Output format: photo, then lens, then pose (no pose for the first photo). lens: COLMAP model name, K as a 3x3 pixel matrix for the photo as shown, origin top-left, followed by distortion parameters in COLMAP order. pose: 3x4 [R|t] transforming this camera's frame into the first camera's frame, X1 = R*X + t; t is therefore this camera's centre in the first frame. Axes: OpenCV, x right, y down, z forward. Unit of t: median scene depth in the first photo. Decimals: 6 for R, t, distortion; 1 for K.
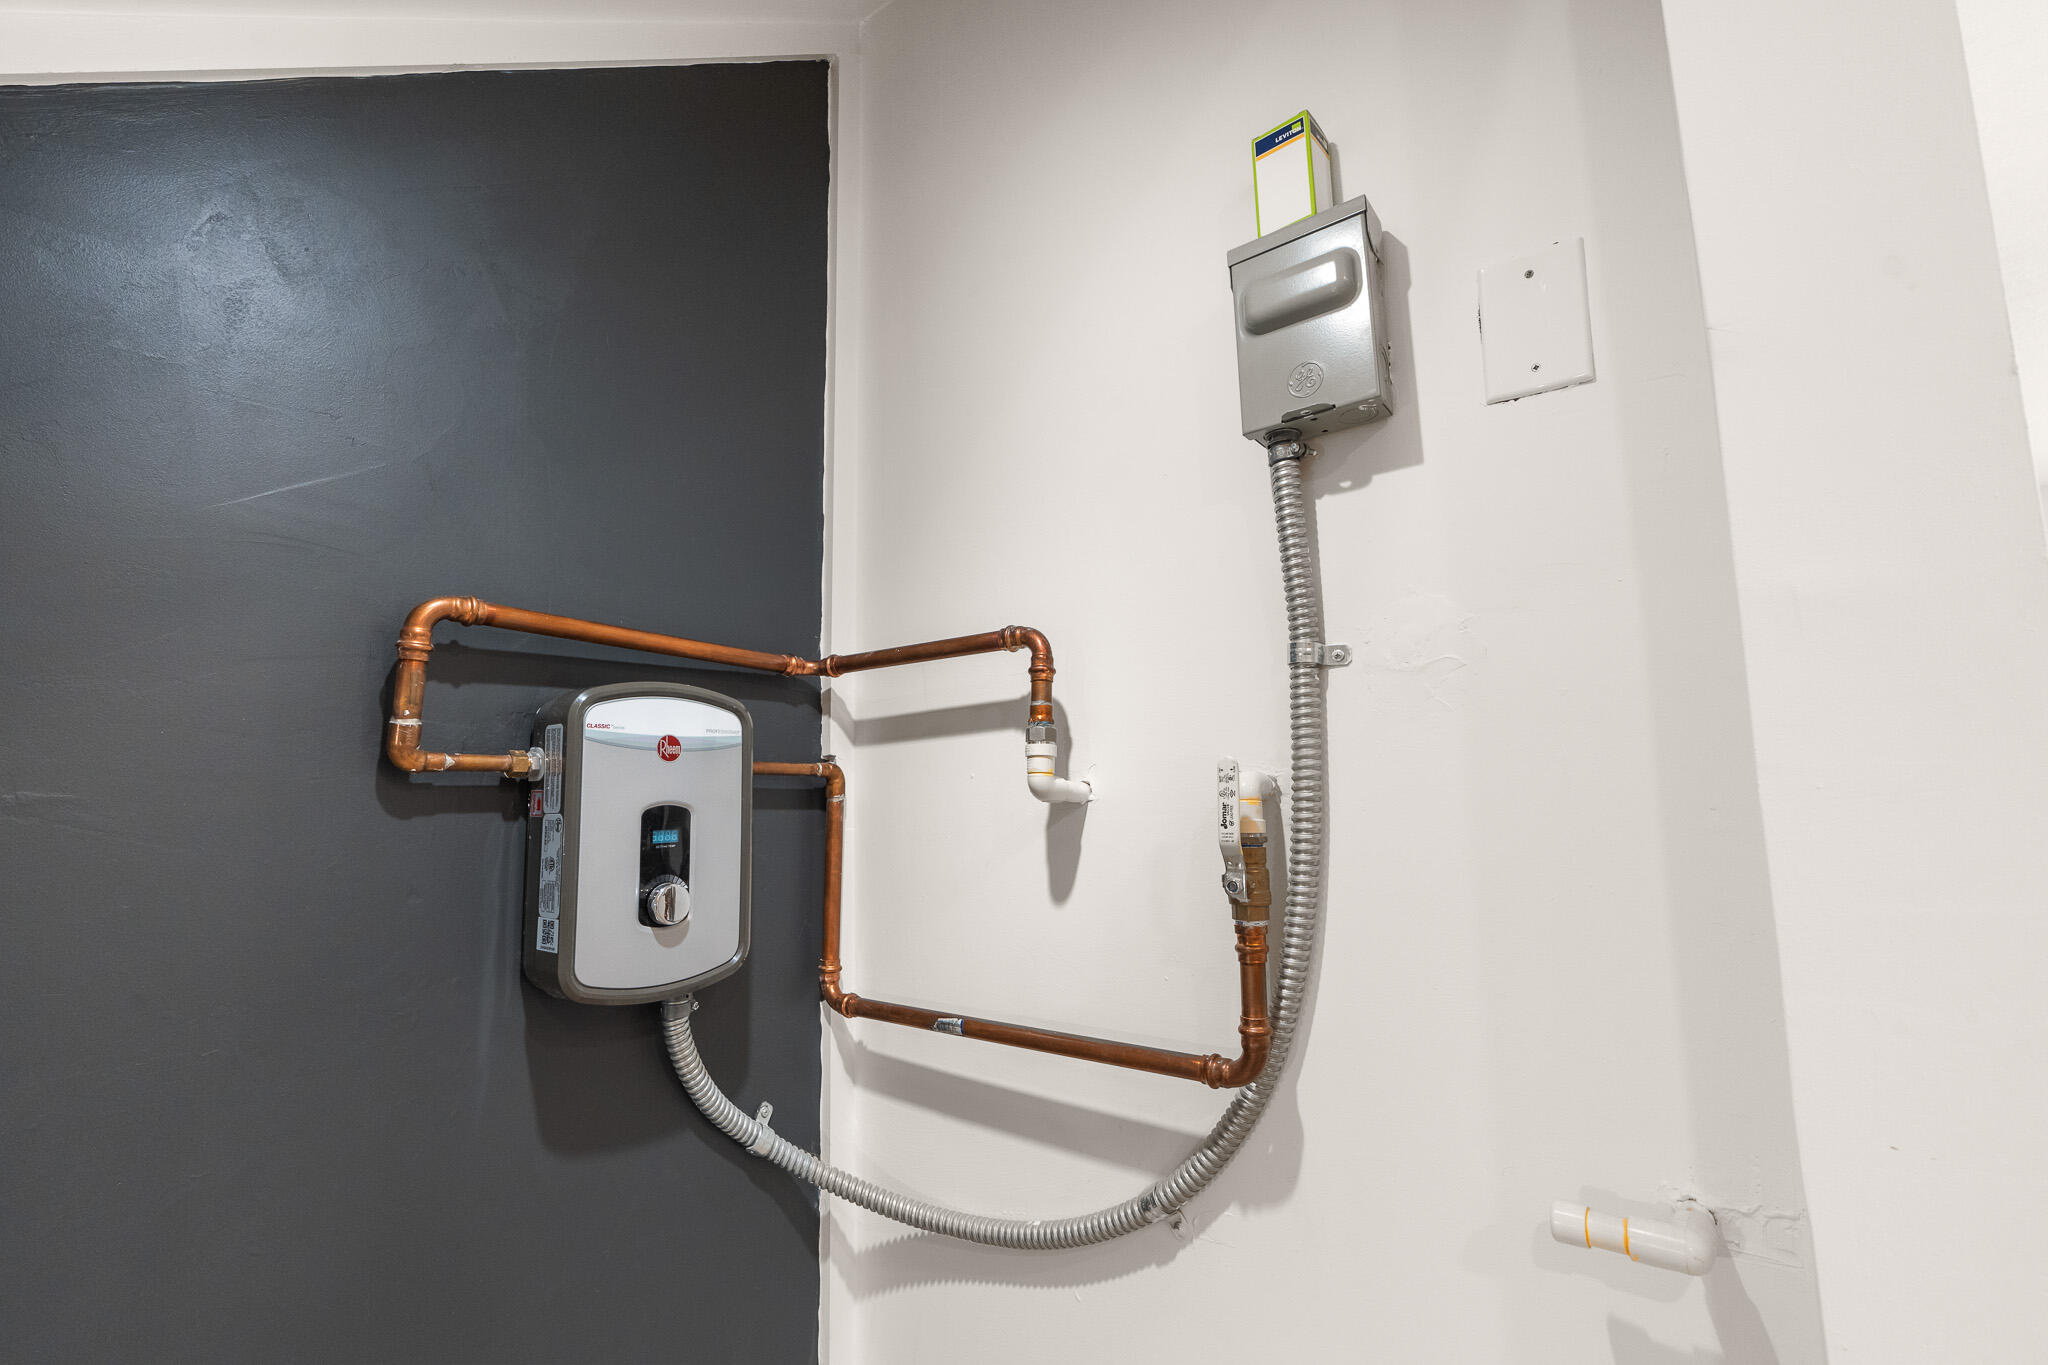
lens RADIAL K [[928.0, 0, 1019.1], [0, 928.0, 674.7], [0, 0, 1]] dist [-0.001587, -0.000166]
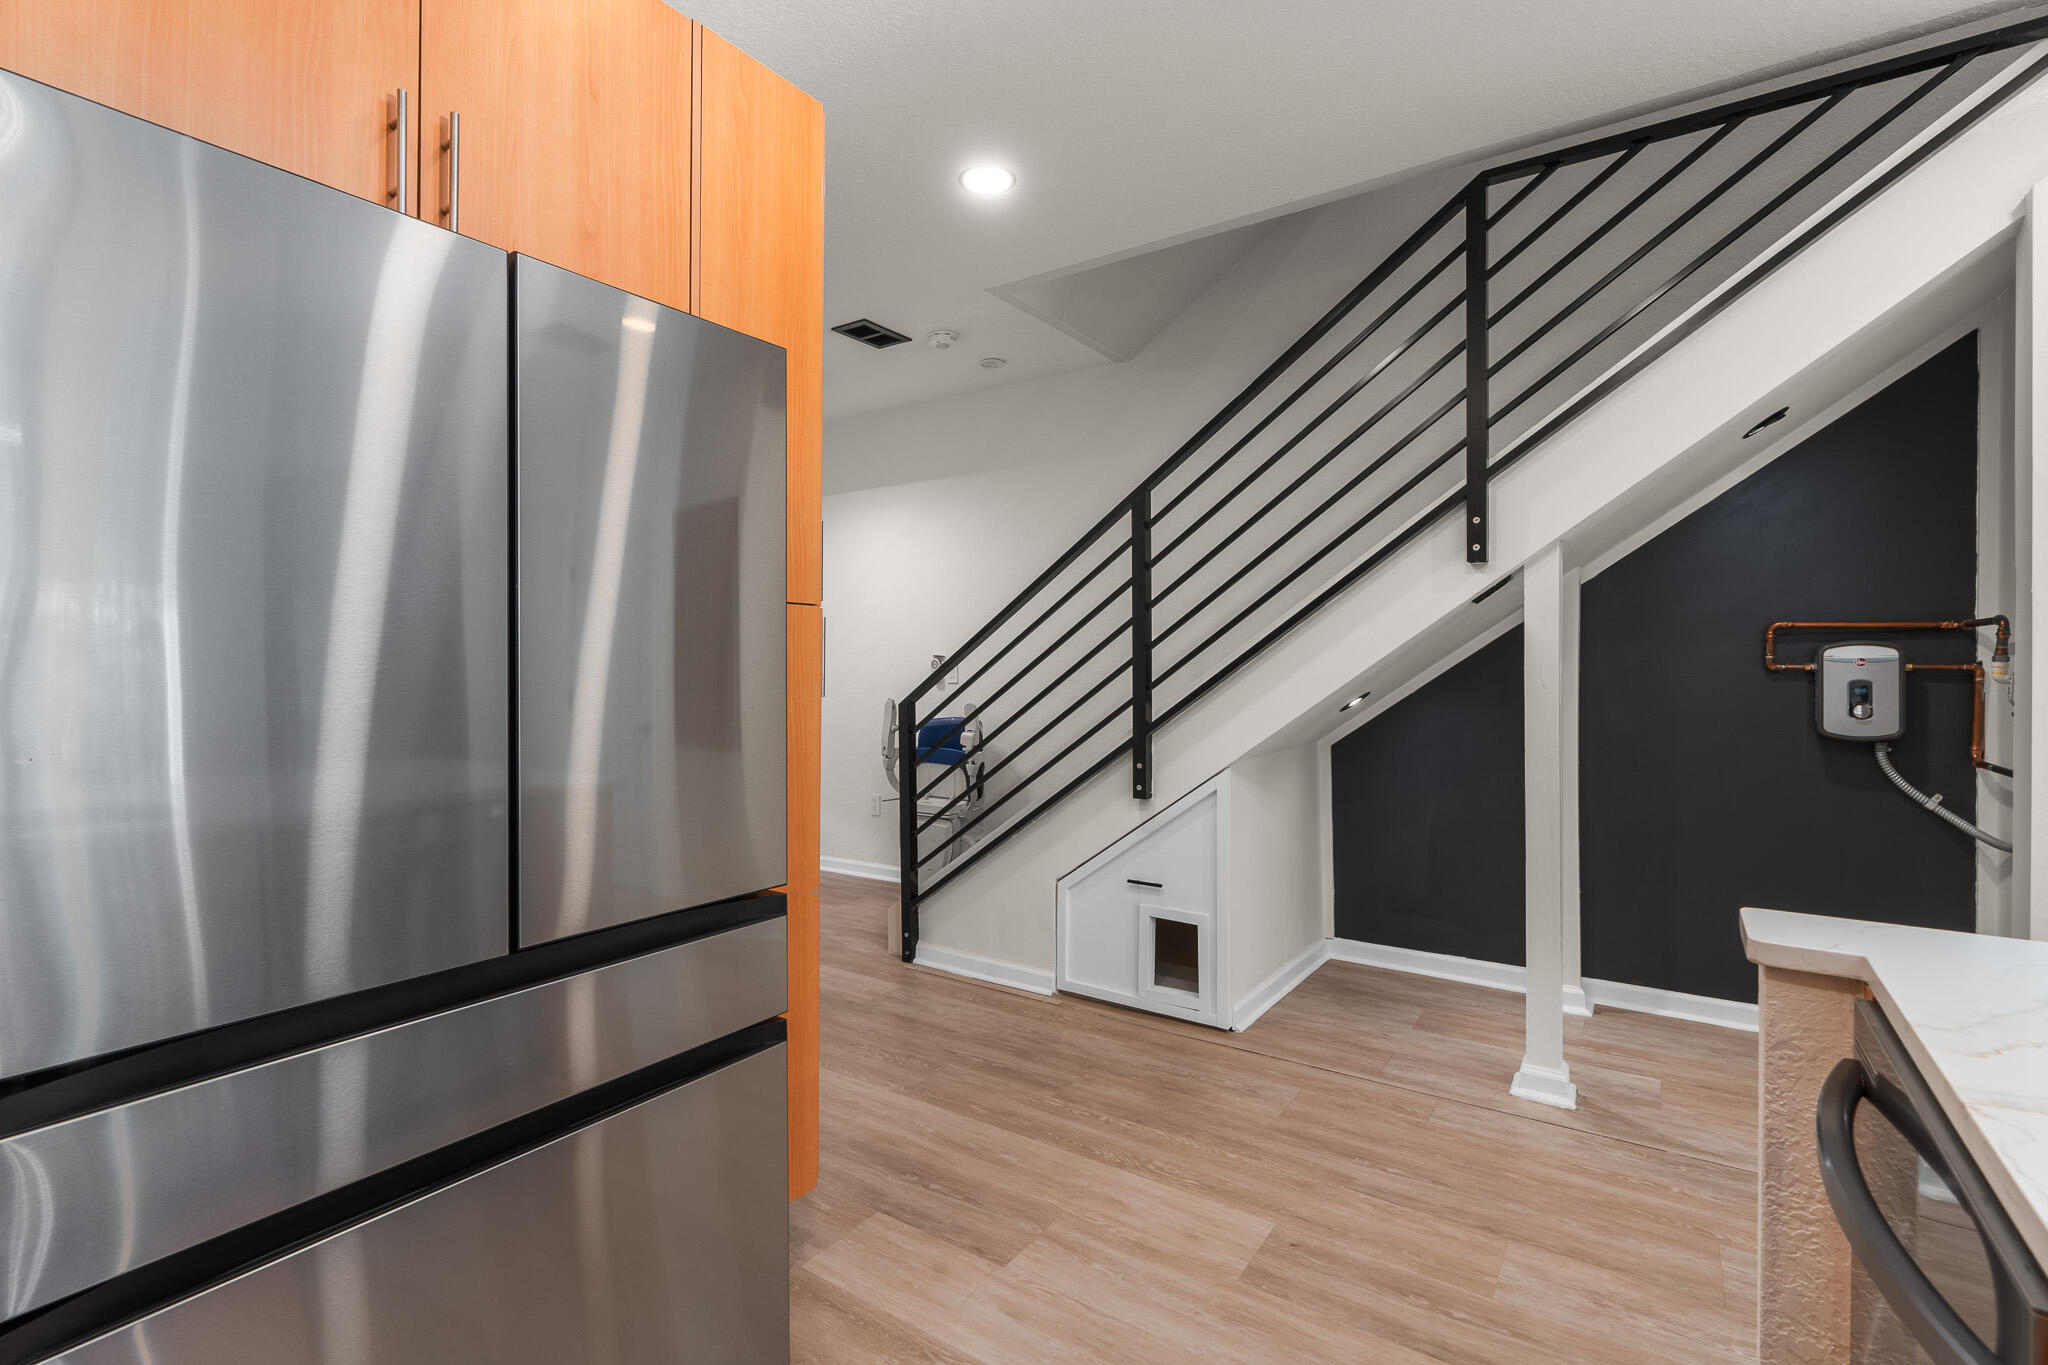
lens RADIAL K [[928.0, 0, 1020.5], [0, 928.0, 676.4], [0, 0, 1]] dist [-0.001587, -0.000166]
pose [[0.113624, 0.017020, -0.993378, 2.119214], [0.122951, 0.991927, 0.031059, -0.279621], [0.985887, -0.125666, 0.110614, -1.880333]]
